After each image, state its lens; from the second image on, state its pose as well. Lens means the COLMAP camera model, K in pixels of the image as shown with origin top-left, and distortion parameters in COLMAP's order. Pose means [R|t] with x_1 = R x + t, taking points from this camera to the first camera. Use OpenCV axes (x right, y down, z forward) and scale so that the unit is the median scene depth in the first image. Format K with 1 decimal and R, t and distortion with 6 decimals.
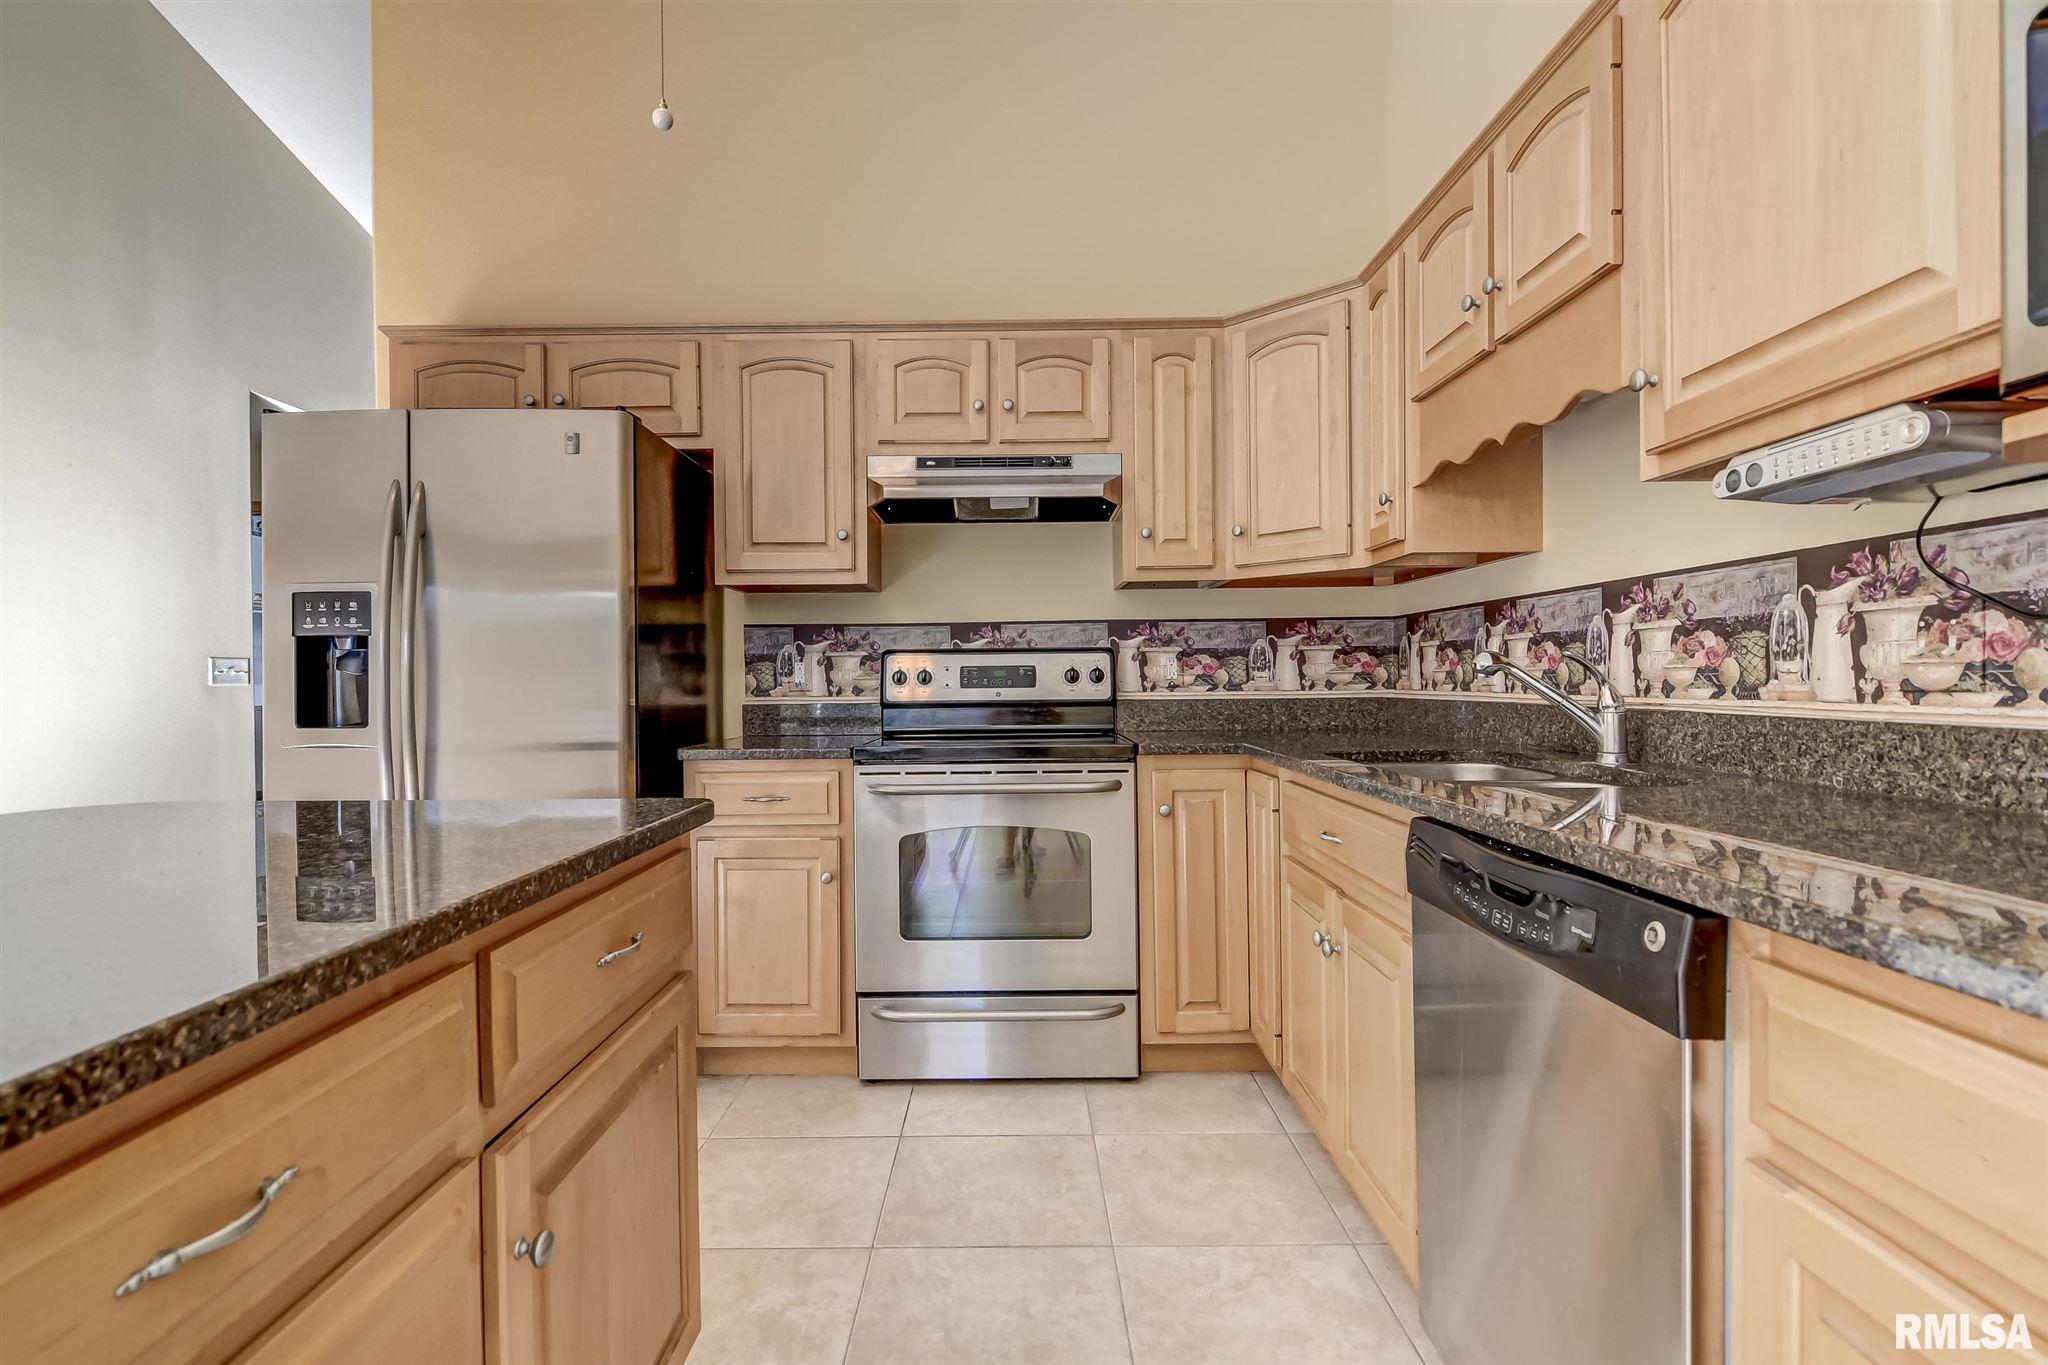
lens RADIAL K [[981.4, 0, 1010.0], [0, 981.4, 686.8], [0, 0, 1]] dist [0.021473, -0.019814]
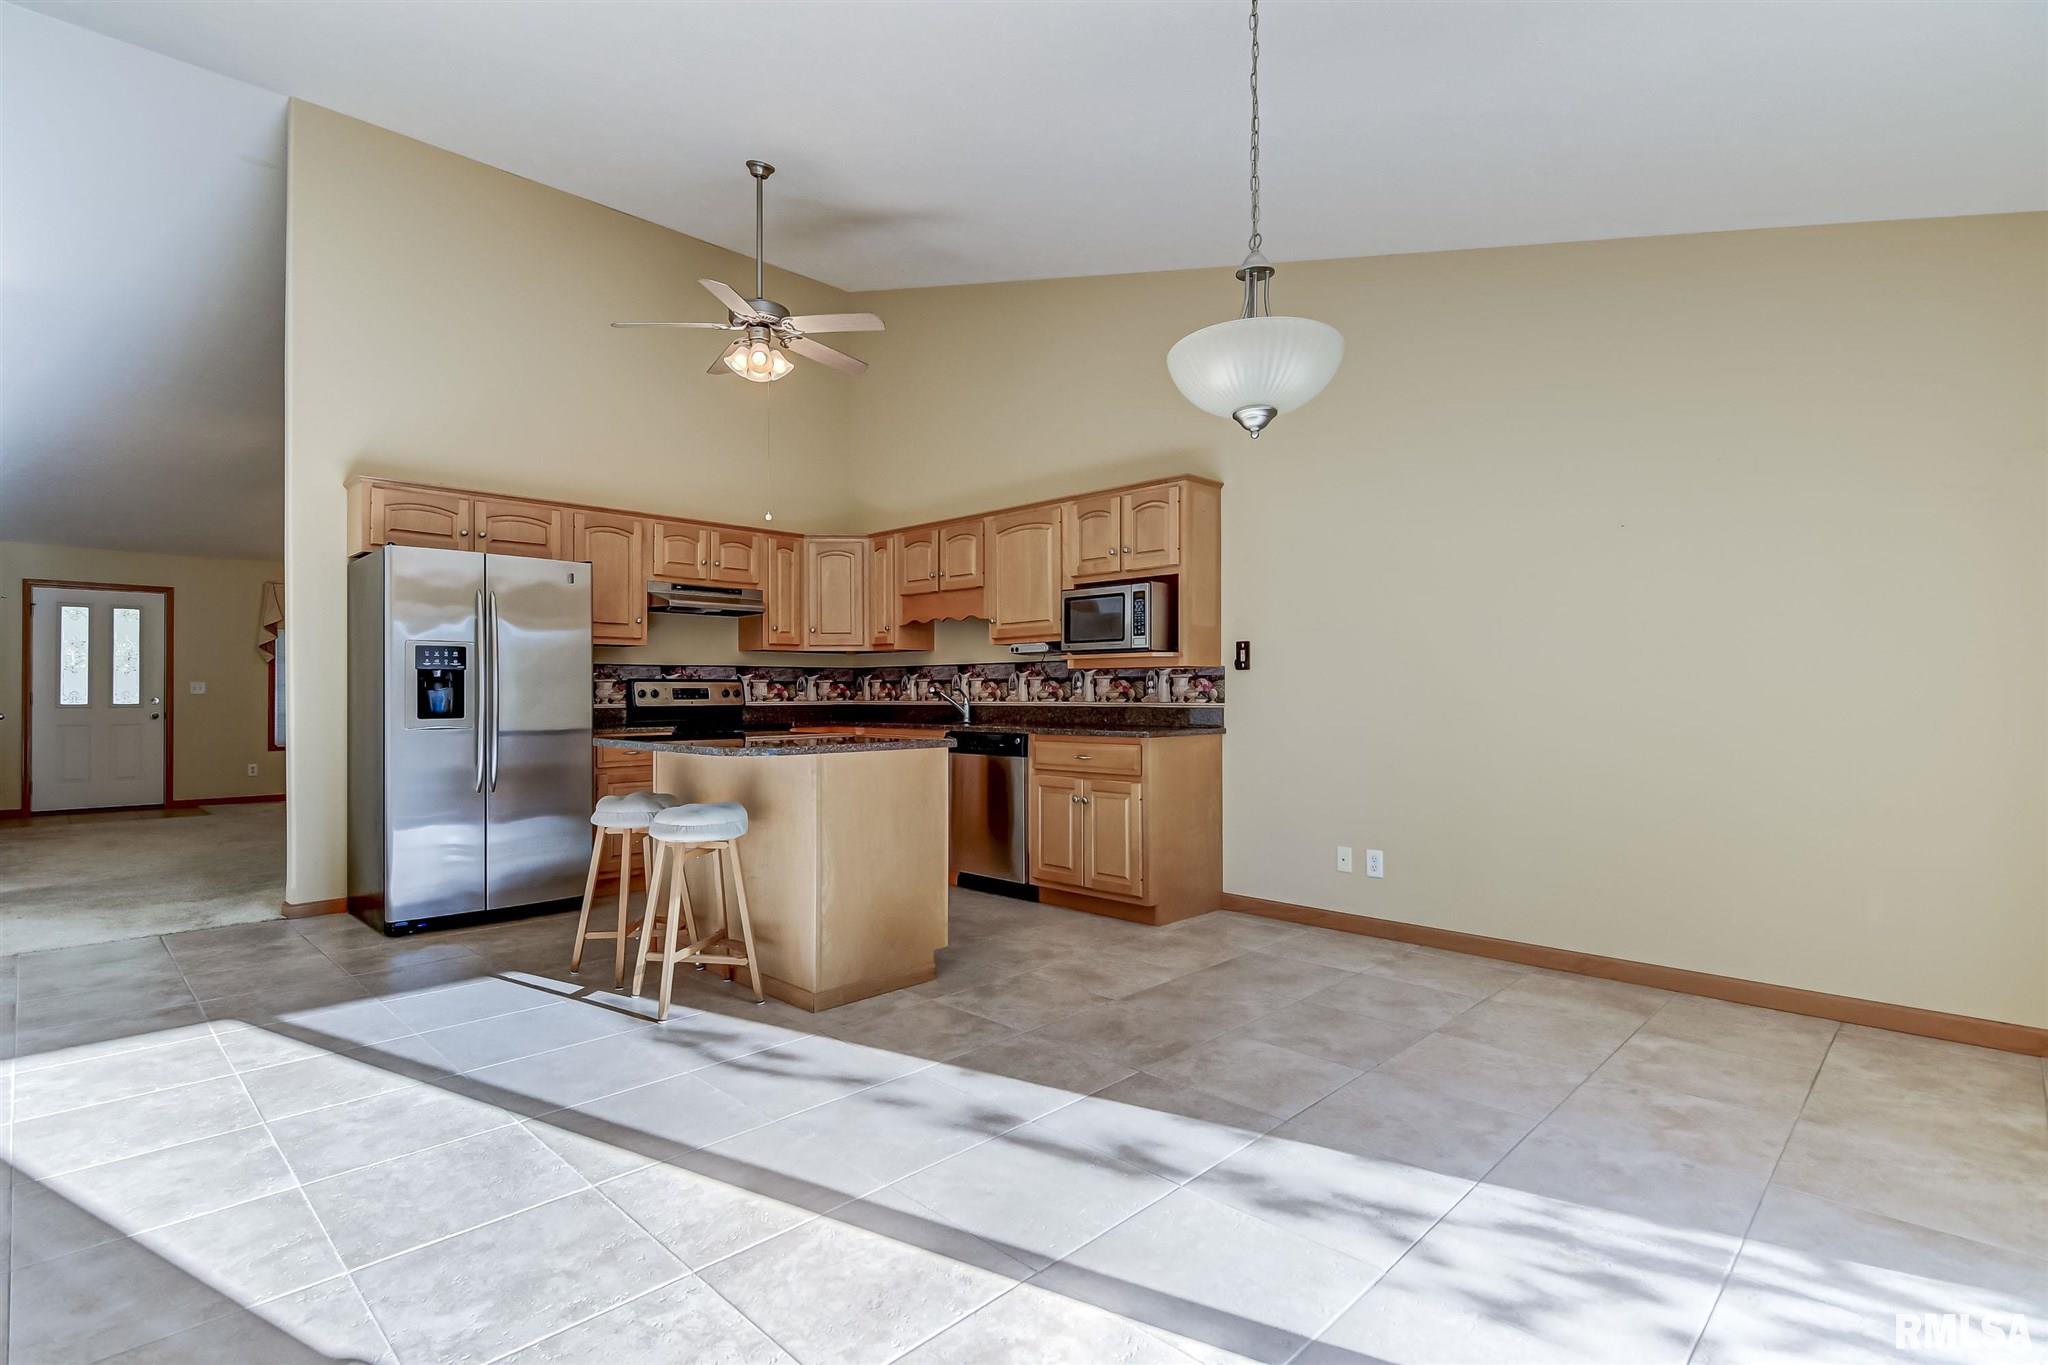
lens RADIAL K [[981.4, 0, 1010.0], [0, 981.4, 686.8], [0, 0, 1]] dist [0.021473, -0.019814]
pose [[0.700692, 0.012083, 0.713361, -1.059038], [0.002441, 0.999810, -0.019333, 0.016975], [-0.713460, 0.015288, 0.700530, -0.906623]]
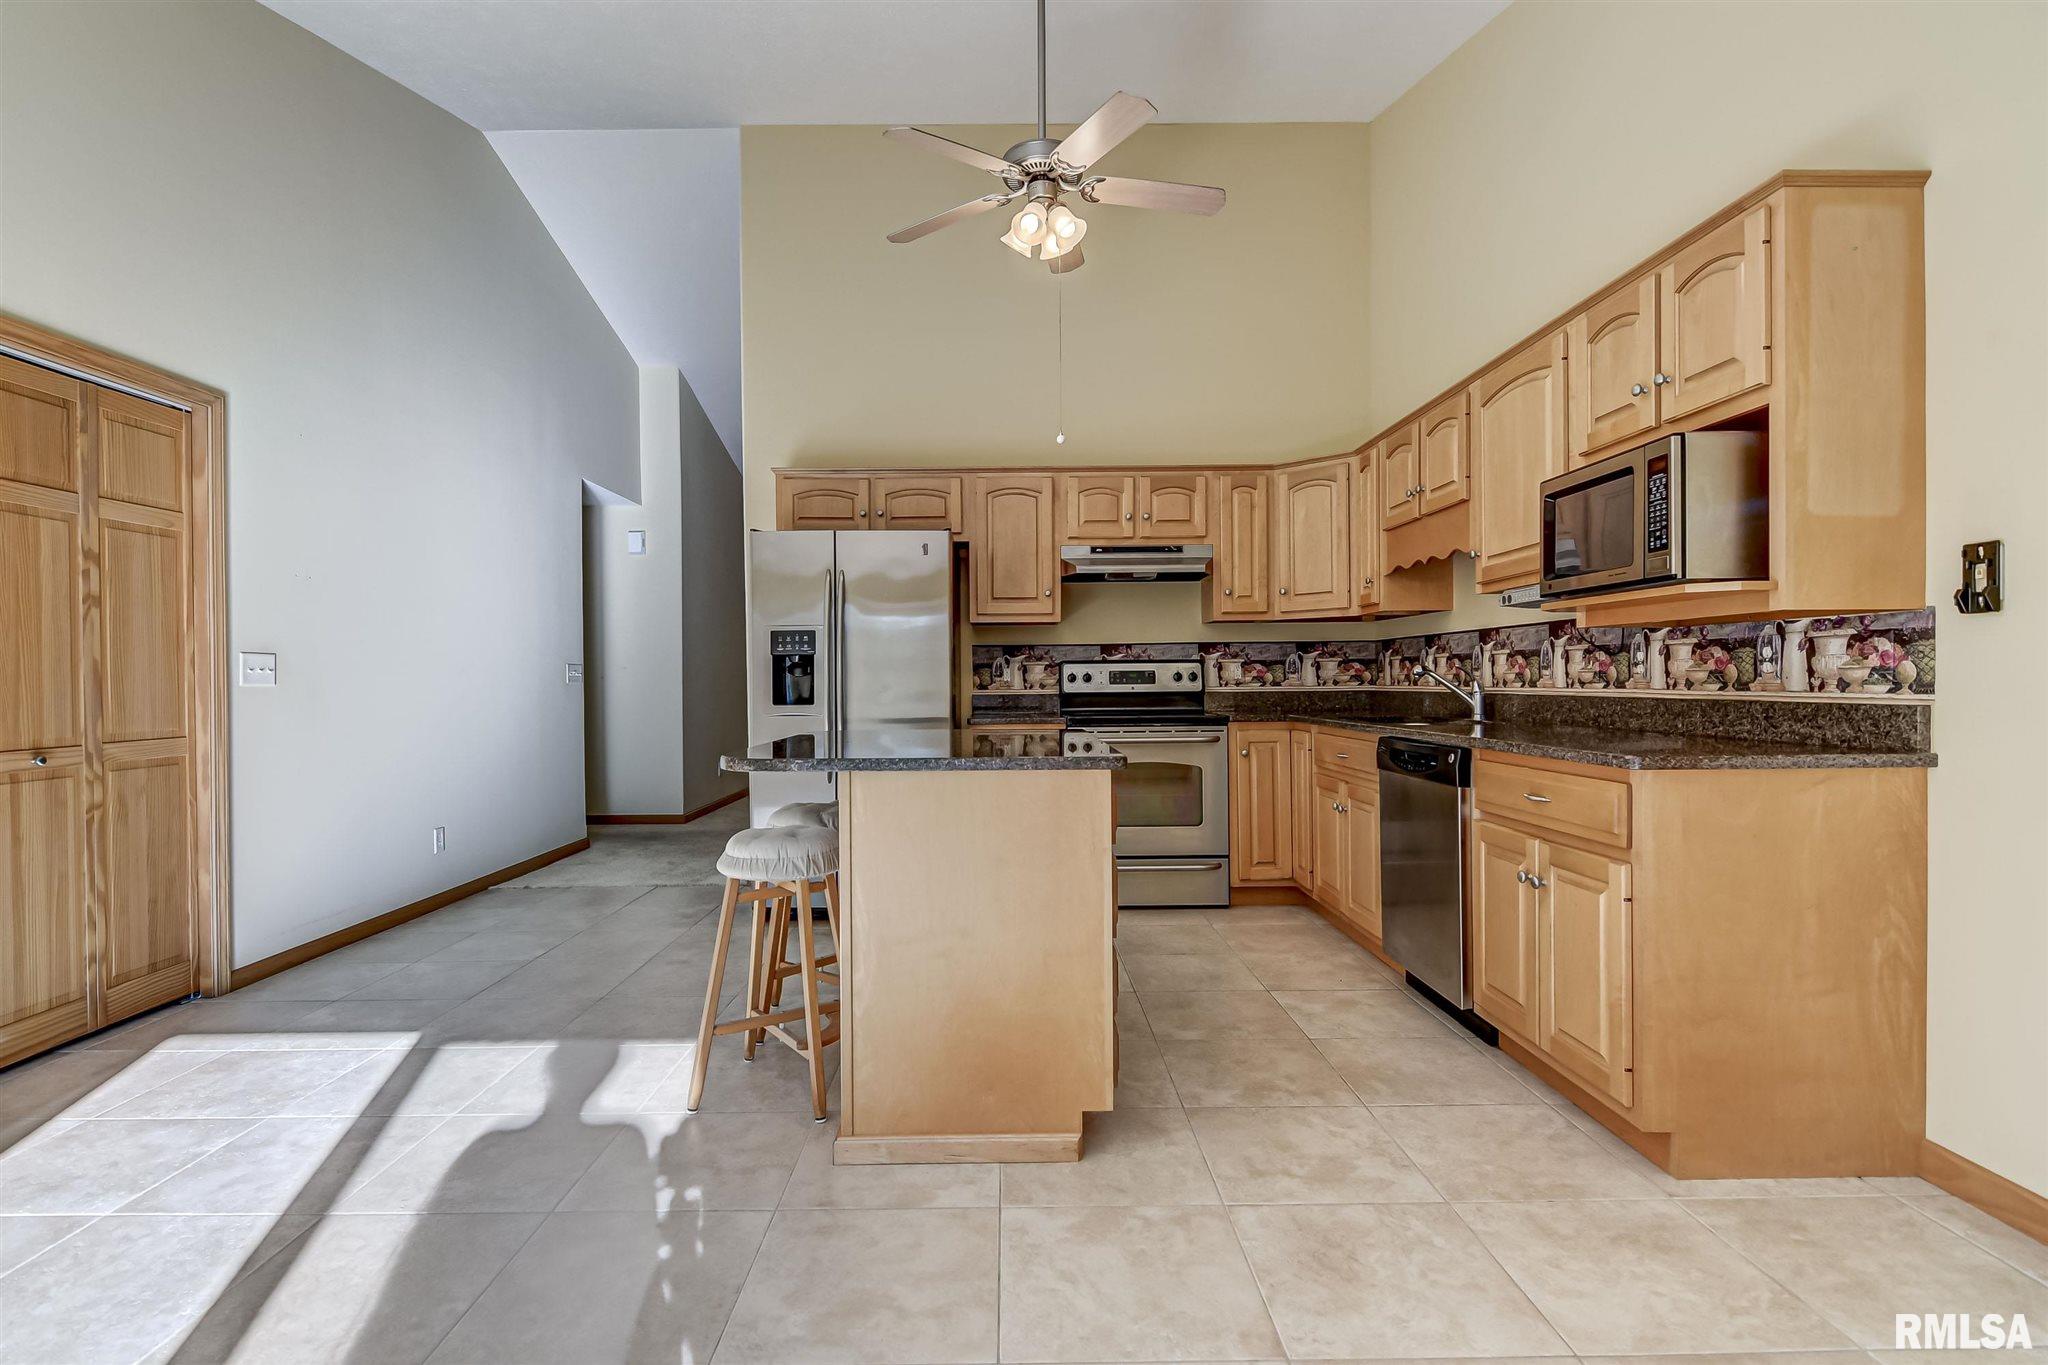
lens RADIAL K [[981.4, 0, 1010.0], [0, 981.4, 686.8], [0, 0, 1]] dist [0.021473, -0.019814]
pose [[0.999940, 0.000476, 0.010904, -0.255771], [-0.000456, 0.999998, -0.001867, 0.009267], [-0.010905, 0.001862, 0.999939, -0.686888]]
